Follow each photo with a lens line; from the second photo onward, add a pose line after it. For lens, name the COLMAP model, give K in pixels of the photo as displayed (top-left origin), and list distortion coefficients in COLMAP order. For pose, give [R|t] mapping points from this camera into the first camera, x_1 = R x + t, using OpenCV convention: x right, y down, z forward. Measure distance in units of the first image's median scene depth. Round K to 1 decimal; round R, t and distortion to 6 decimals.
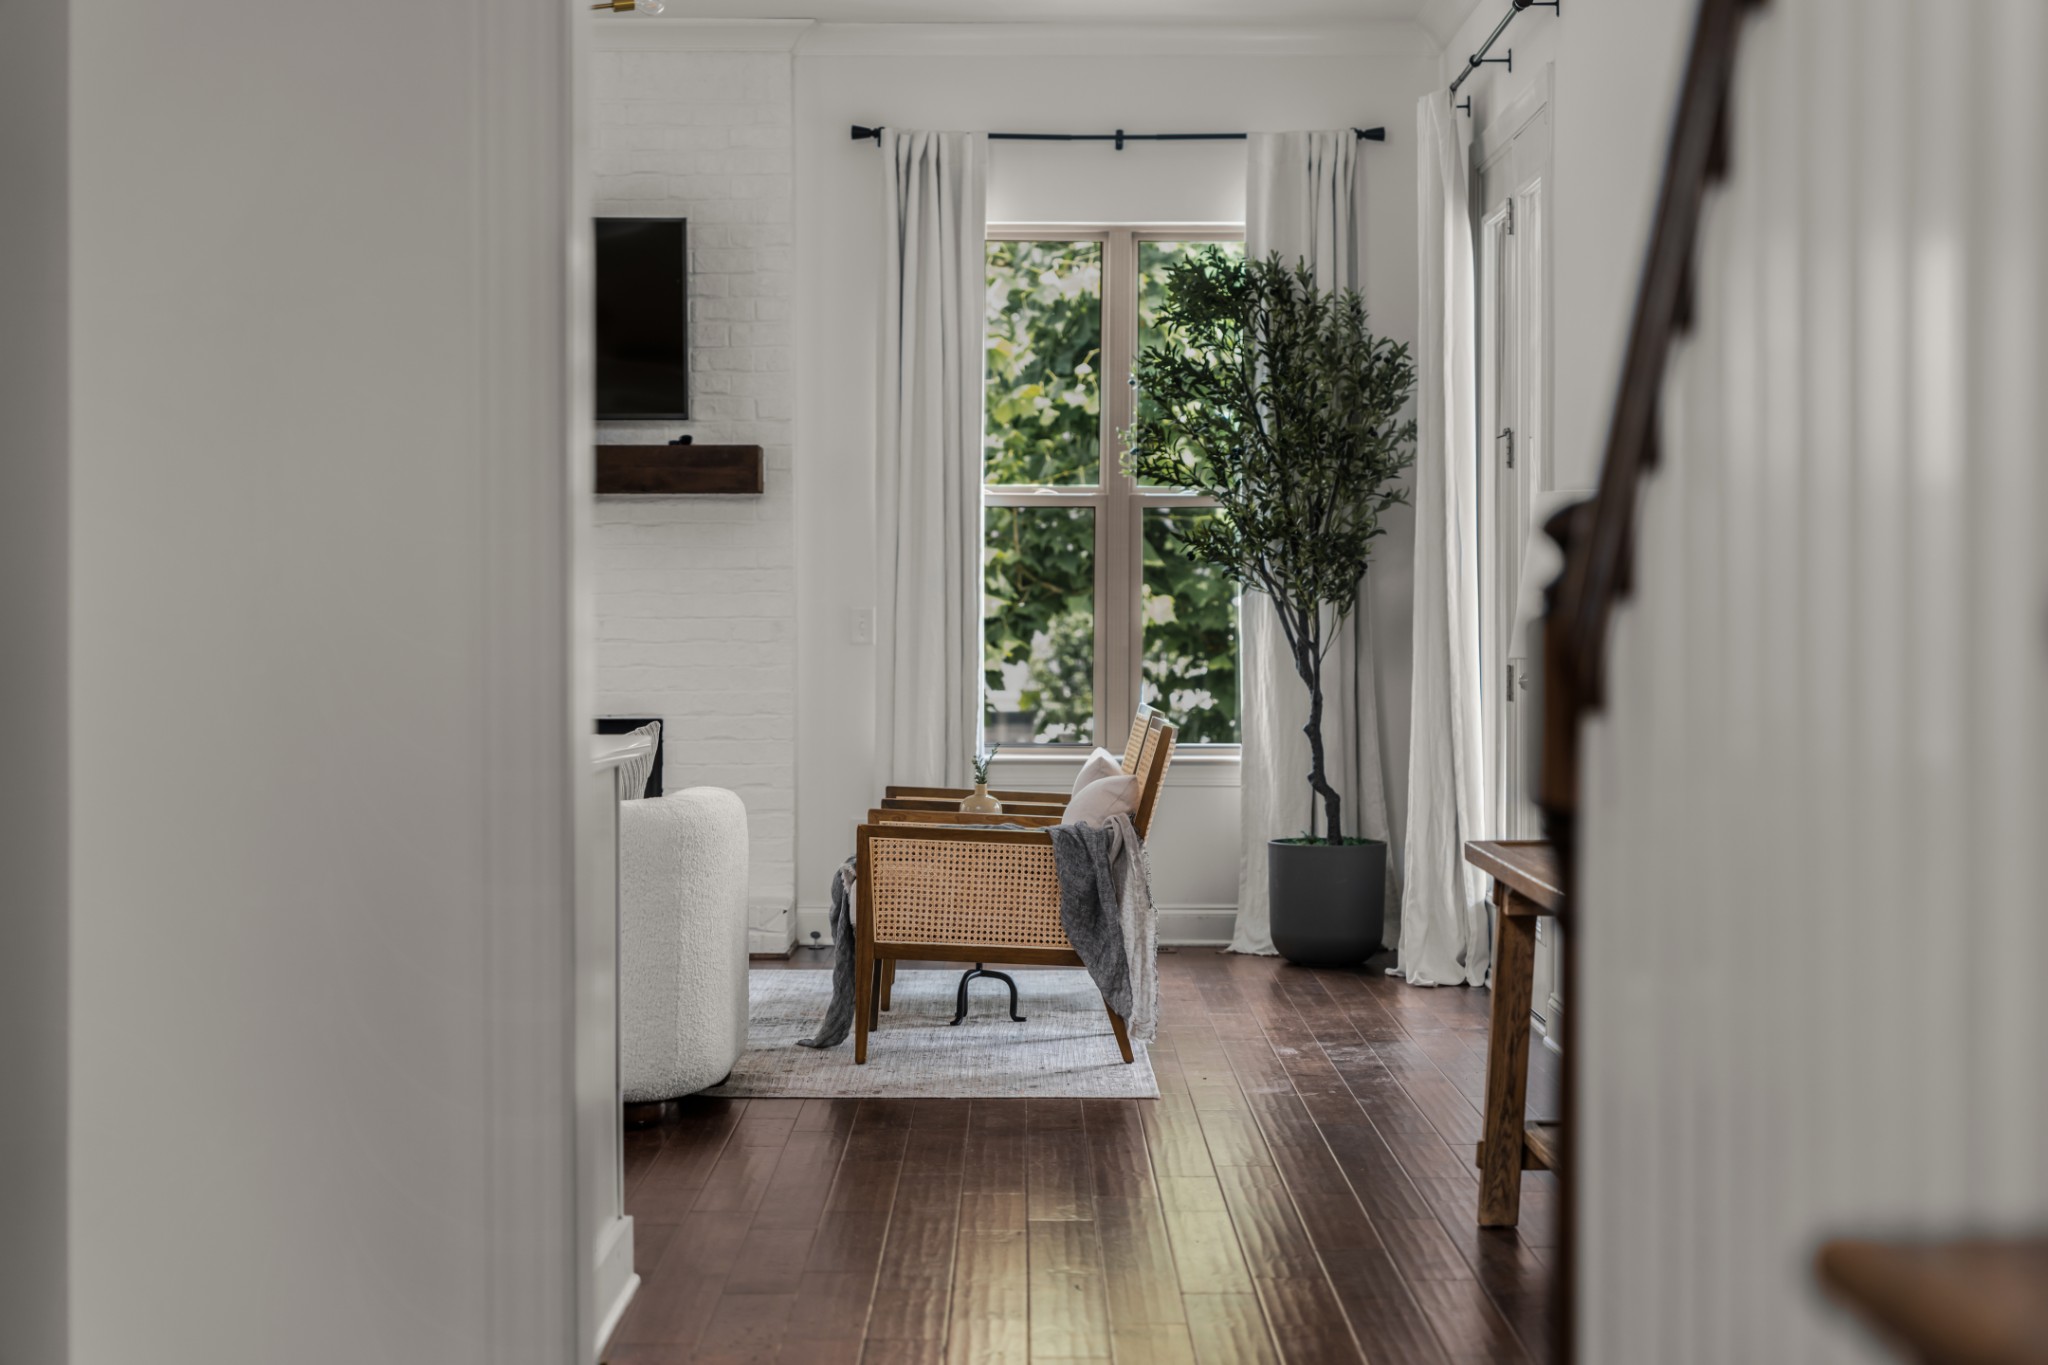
lens RADIAL K [[2235.4, 0, 1024.0], [0, 2235.4, 682.5], [0, 0, 1]] dist [-0.114526, -0.002330]
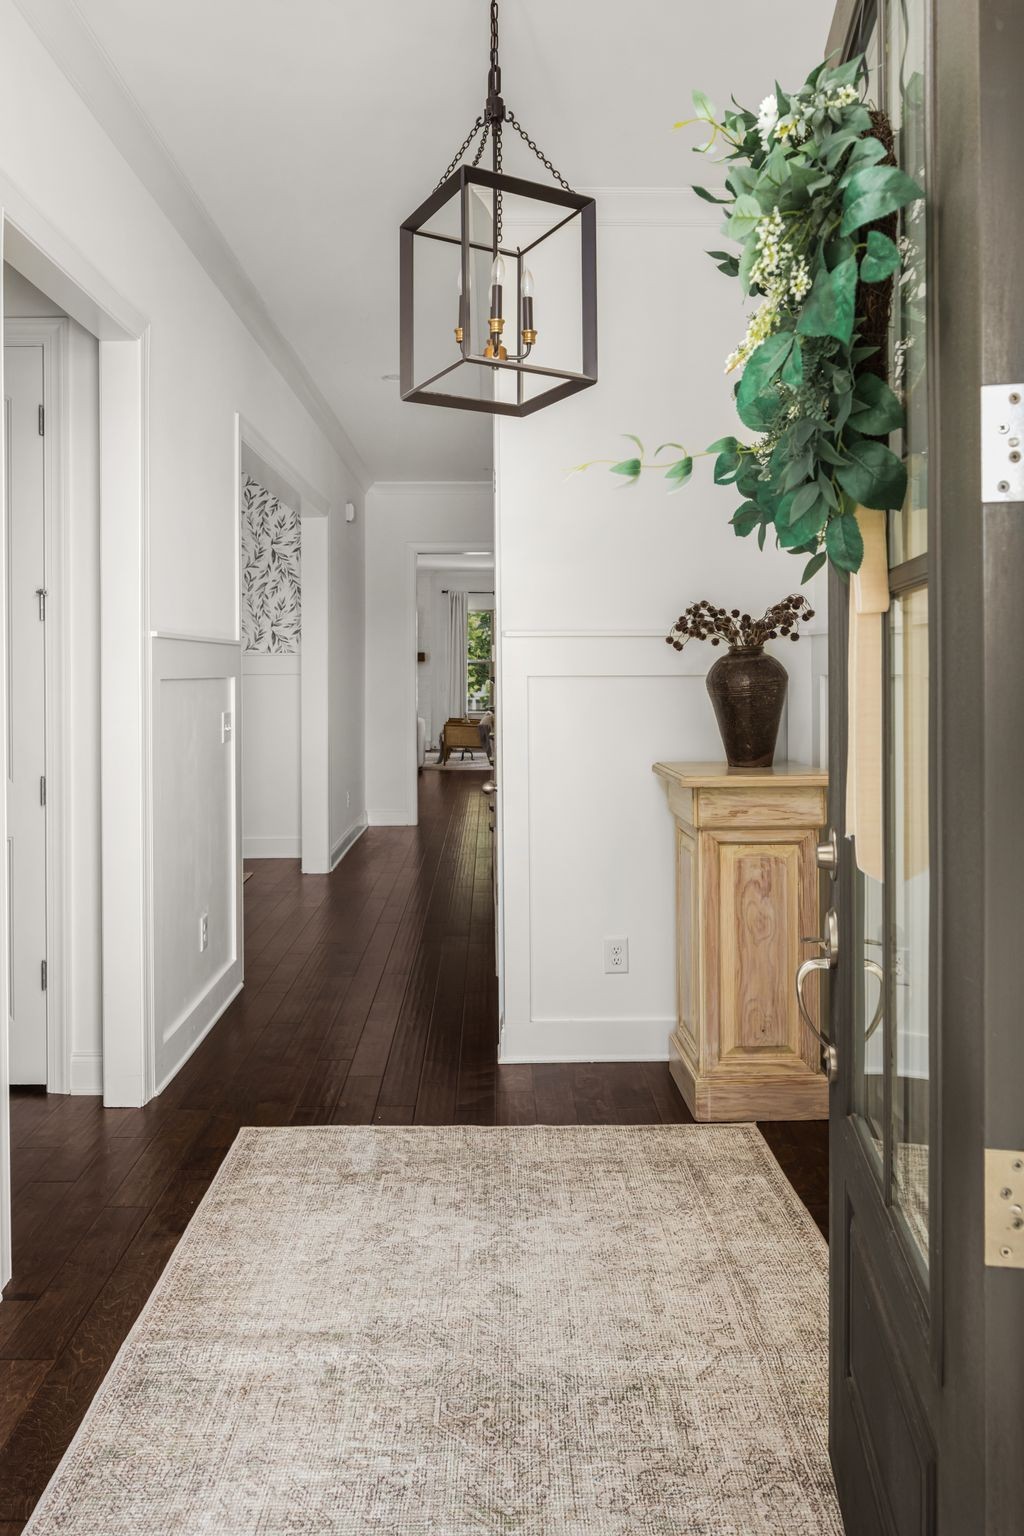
lens RADIAL K [[1676.6, 0, 512.0], [0, 1676.6, 768.0], [0, 0, 1]] dist [-0.114526, -0.002330]
pose [[0.999997, -0.001585, 0.001998, 0.089888], [0.001494, 0.998989, 0.044928, -0.019042], [-0.002067, -0.044924, 0.998988, -3.286189]]
